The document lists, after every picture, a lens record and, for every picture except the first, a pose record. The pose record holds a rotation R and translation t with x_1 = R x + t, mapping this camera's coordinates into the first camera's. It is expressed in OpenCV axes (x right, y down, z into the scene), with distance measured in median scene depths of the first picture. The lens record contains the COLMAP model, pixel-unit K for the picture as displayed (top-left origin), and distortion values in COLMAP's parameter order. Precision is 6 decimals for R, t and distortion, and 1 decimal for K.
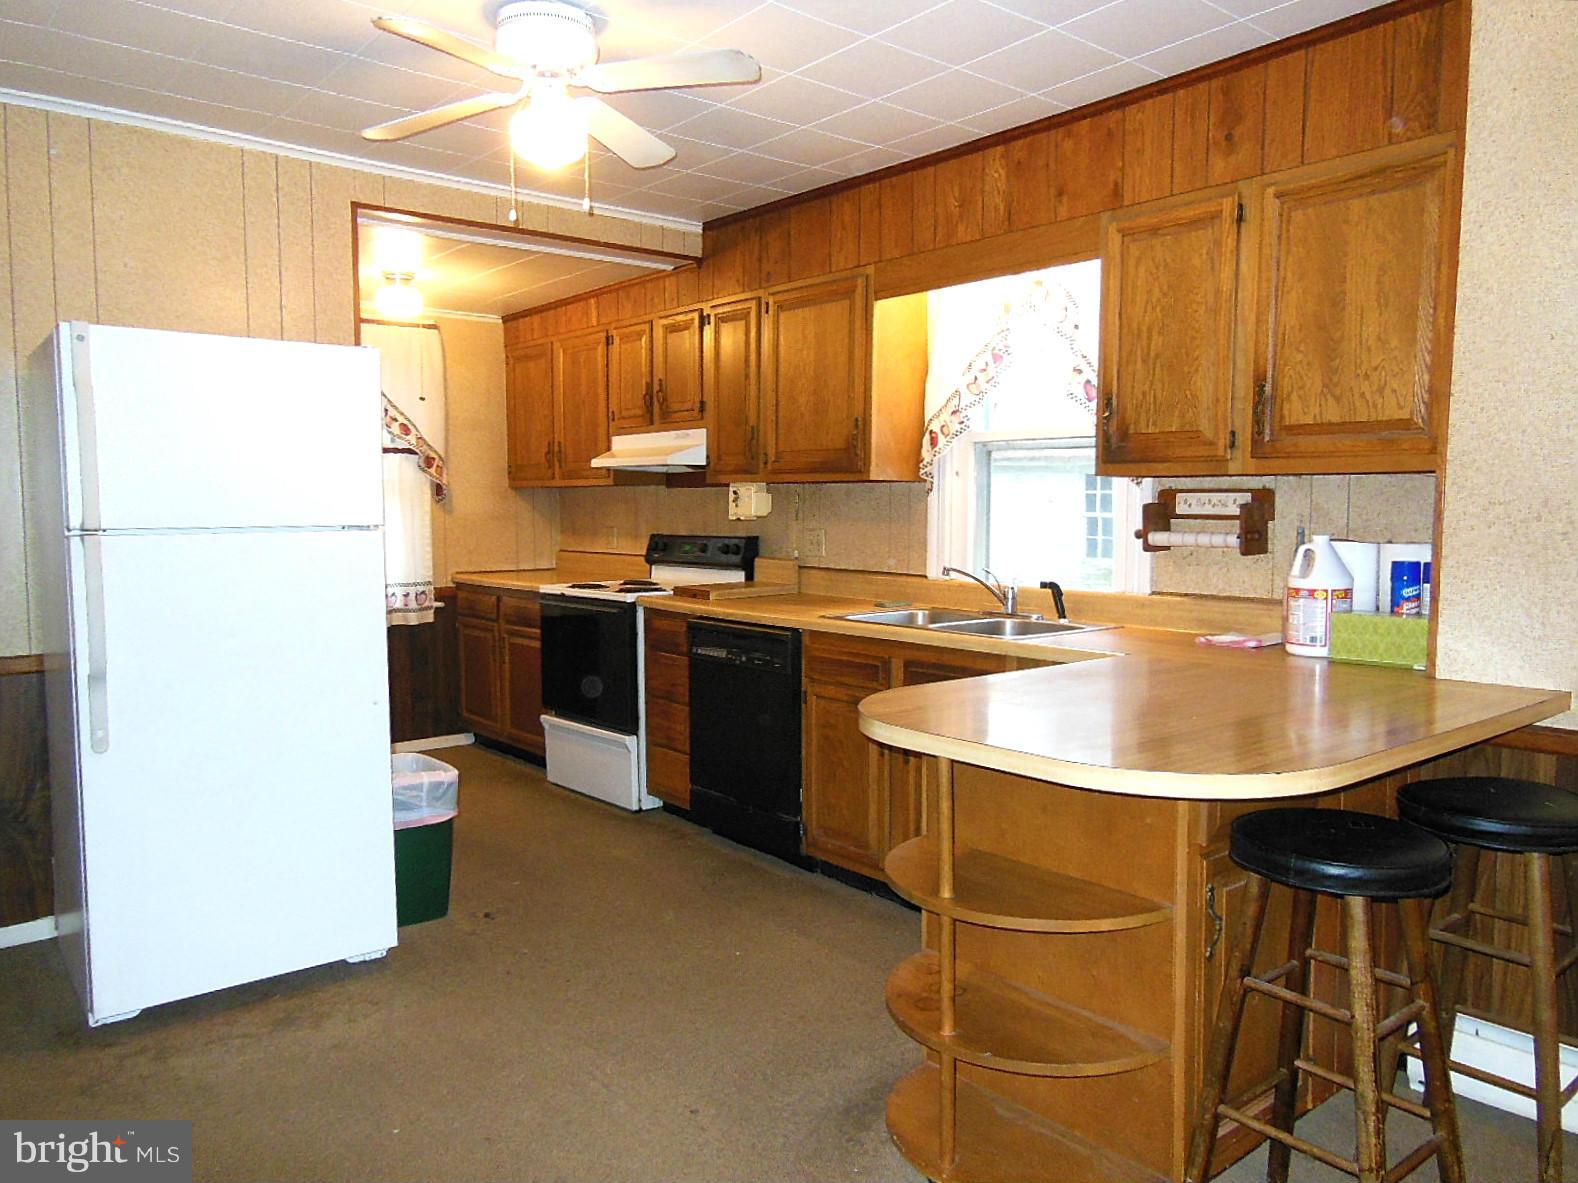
lens RADIAL K [[1156.6, 0, 789.0], [0, 1156.6, 591.5], [0, 0, 1]] dist [-0.055723, 0.103742]
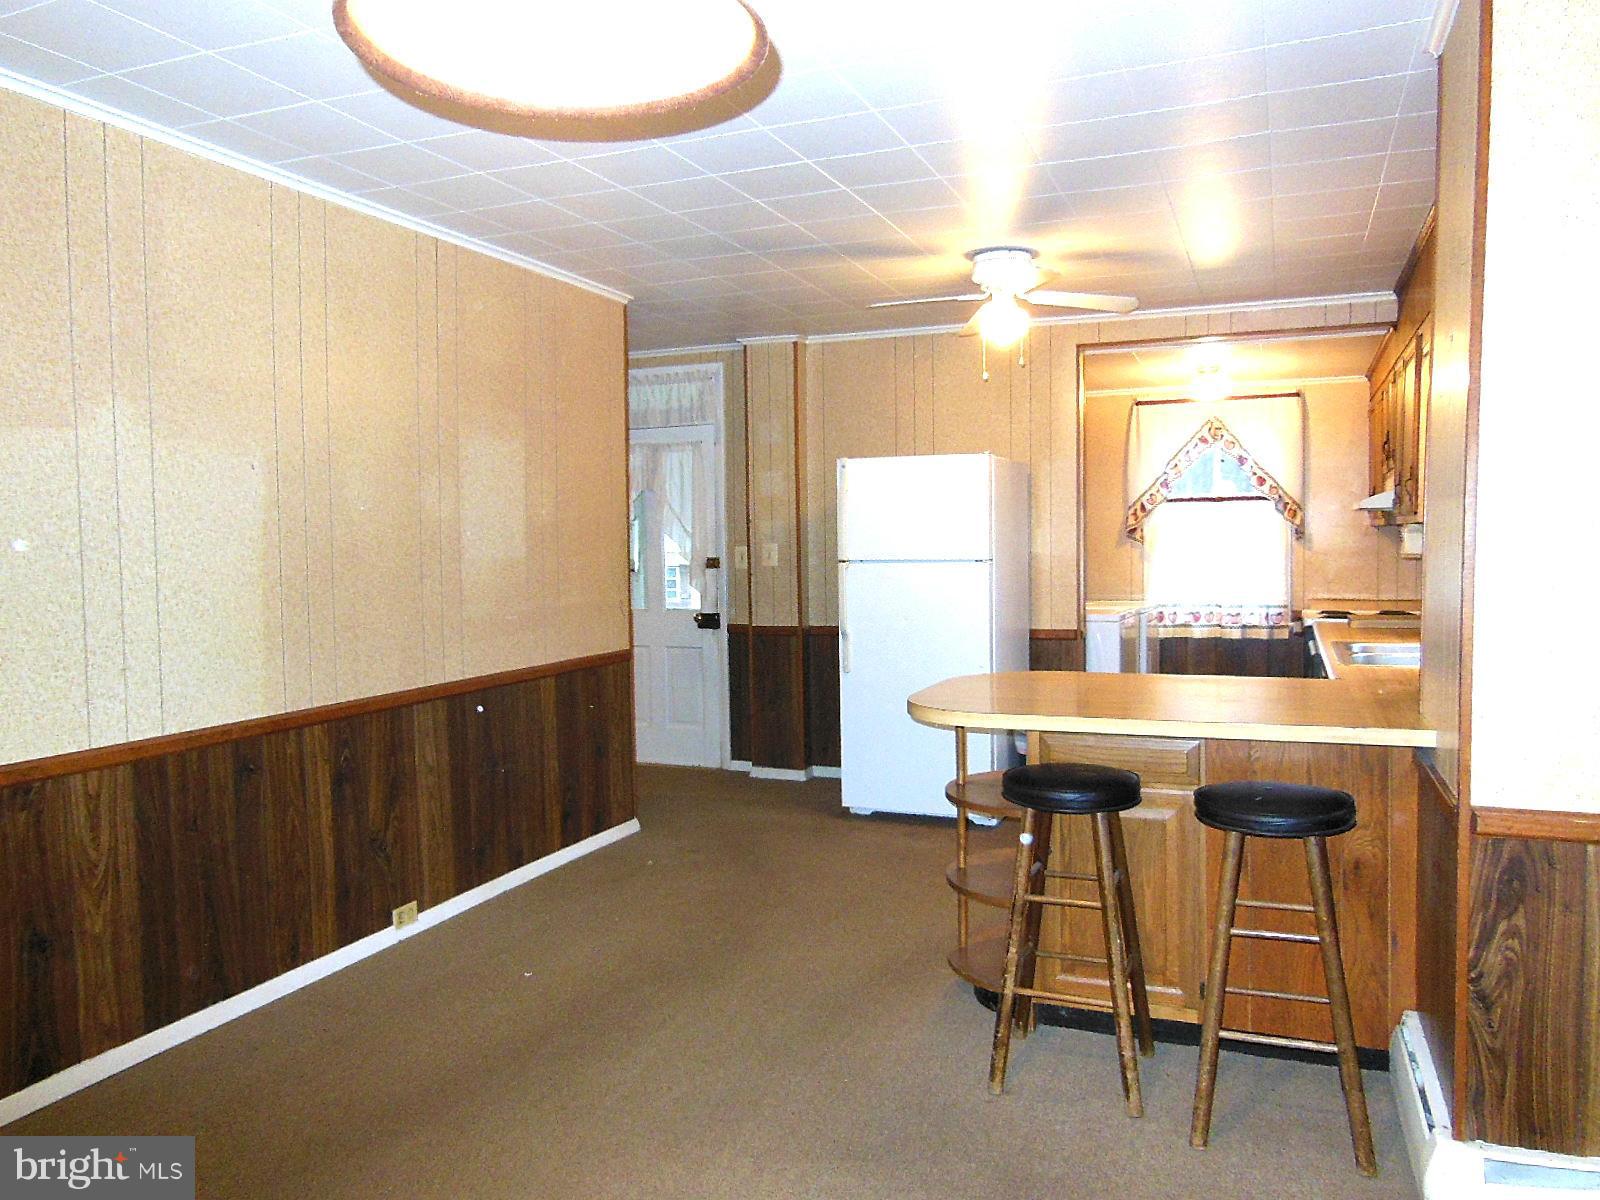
lens RADIAL K [[1172.8, 0, 800.0], [0, 1172.8, 600.0], [0, 0, 1]] dist [-0.055723, 0.103742]
pose [[0.476954, 0.040857, -0.877978, 0.650248], [-0.054964, 0.998350, 0.016600, -0.008470], [0.877208, 0.040340, 0.478412, -0.032069]]
